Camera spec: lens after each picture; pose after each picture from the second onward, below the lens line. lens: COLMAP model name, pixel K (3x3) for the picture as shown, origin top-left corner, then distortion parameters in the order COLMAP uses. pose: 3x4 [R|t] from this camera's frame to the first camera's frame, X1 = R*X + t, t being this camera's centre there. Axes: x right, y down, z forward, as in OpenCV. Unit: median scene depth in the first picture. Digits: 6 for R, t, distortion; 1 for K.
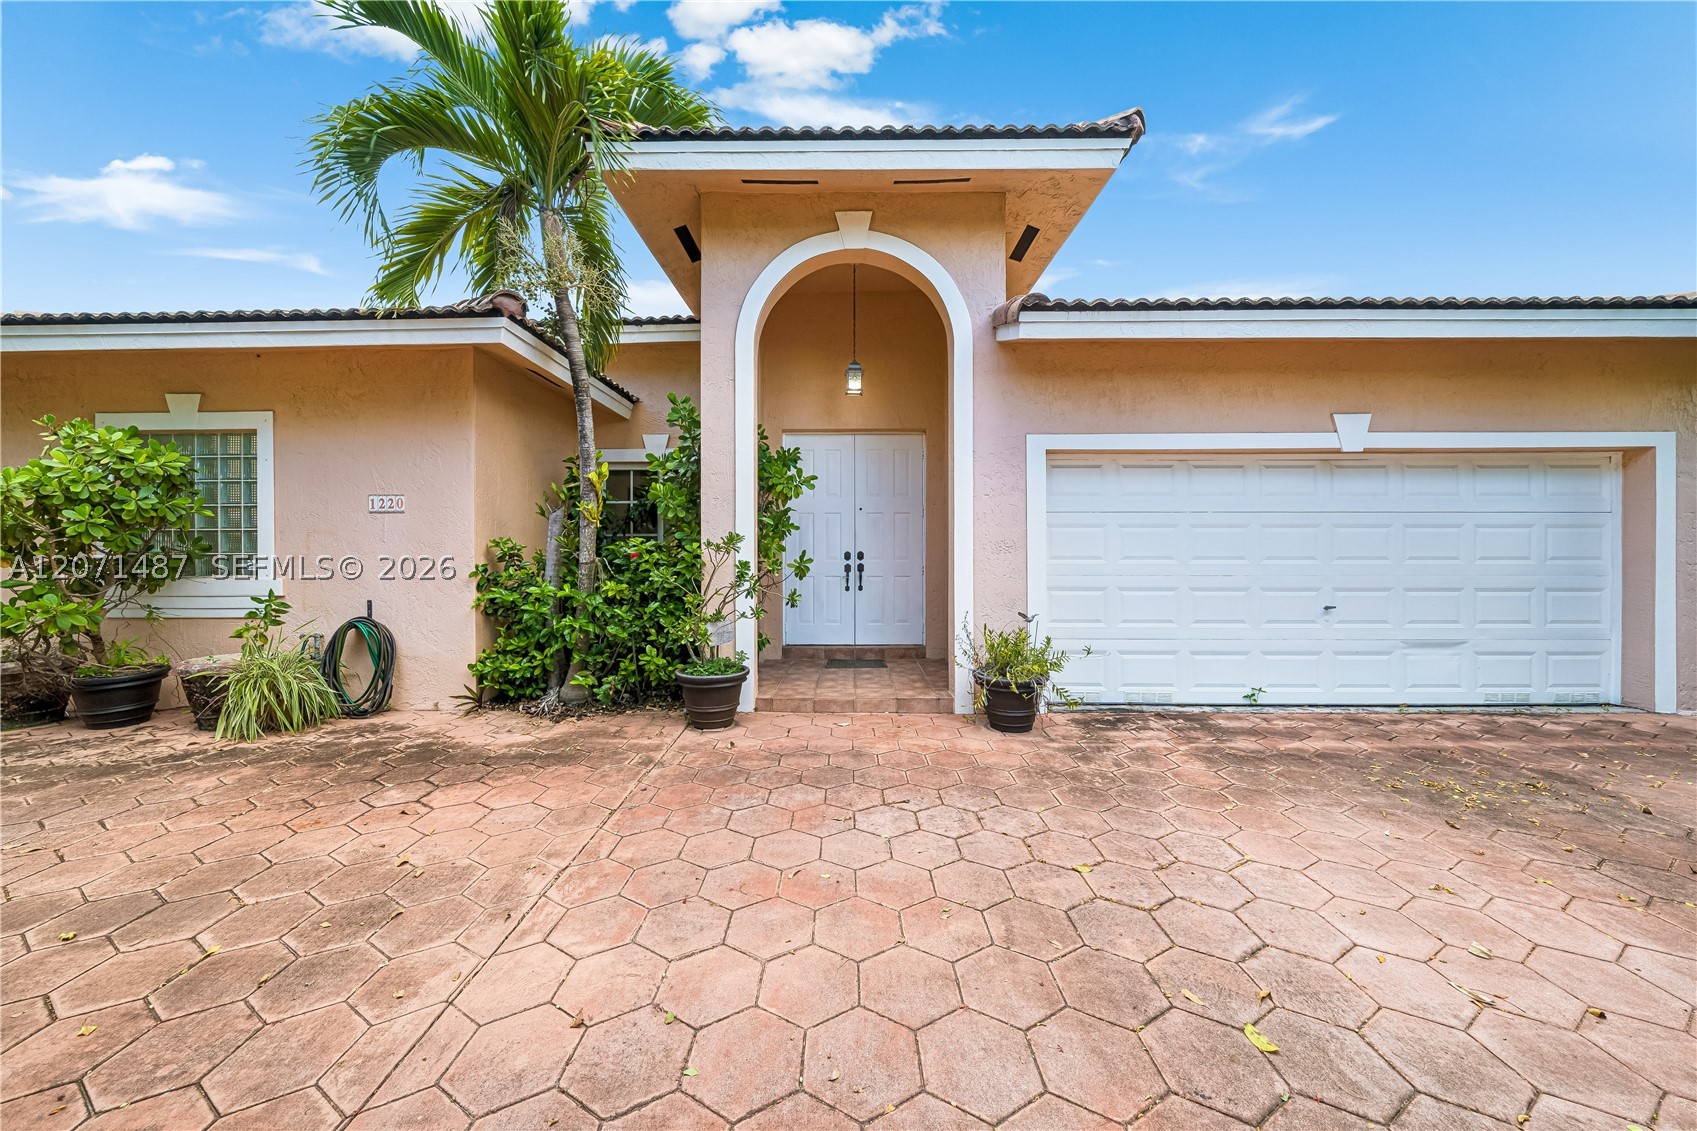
lens RADIAL K [[576.6, 0, 839.3], [0, 576.6, 541.2], [0, 0, 1]] dist [-0.006238, 0.000156]
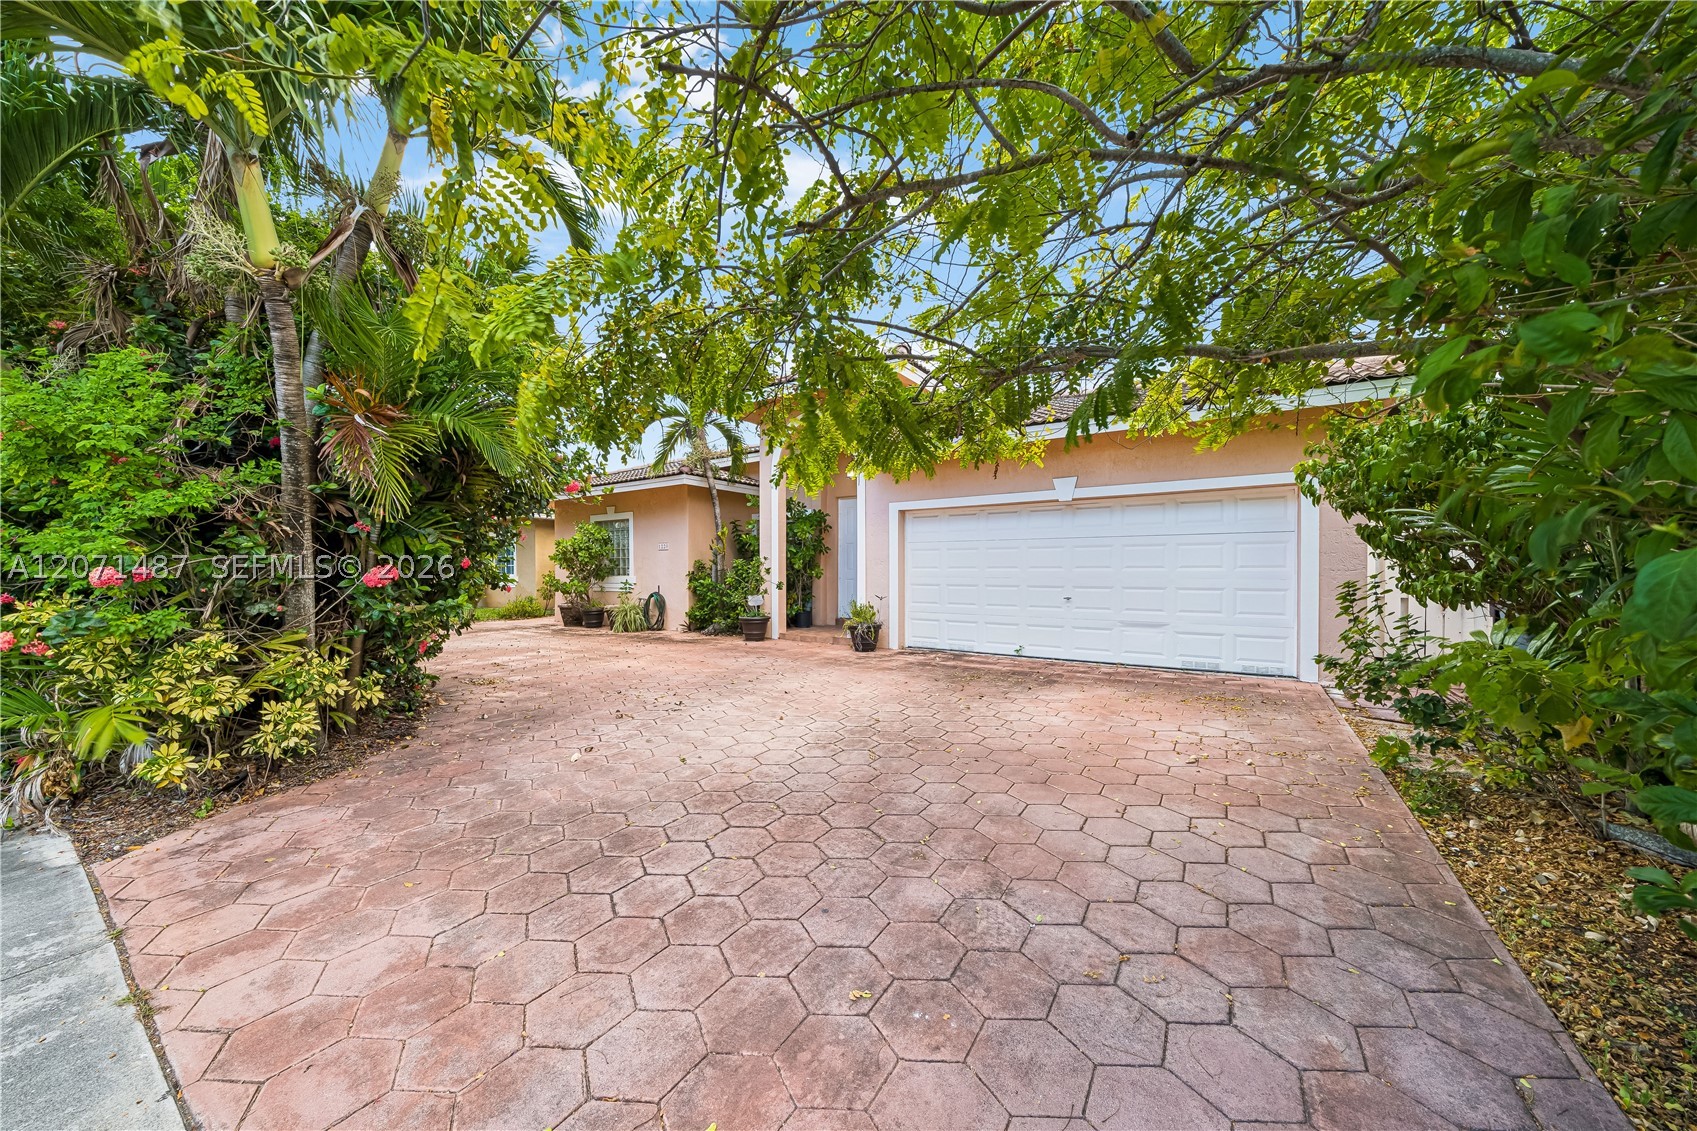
lens RADIAL K [[576.6, 0, 848.4], [0, 576.6, 570.4], [0, 0, 1]] dist [-0.006238, 0.000156]
pose [[0.849236, -0.001474, -0.528011, 1.235386], [0.007154, 0.999936, 0.008714, 0.021379], [0.527965, -0.011178, 0.849193, -0.705347]]
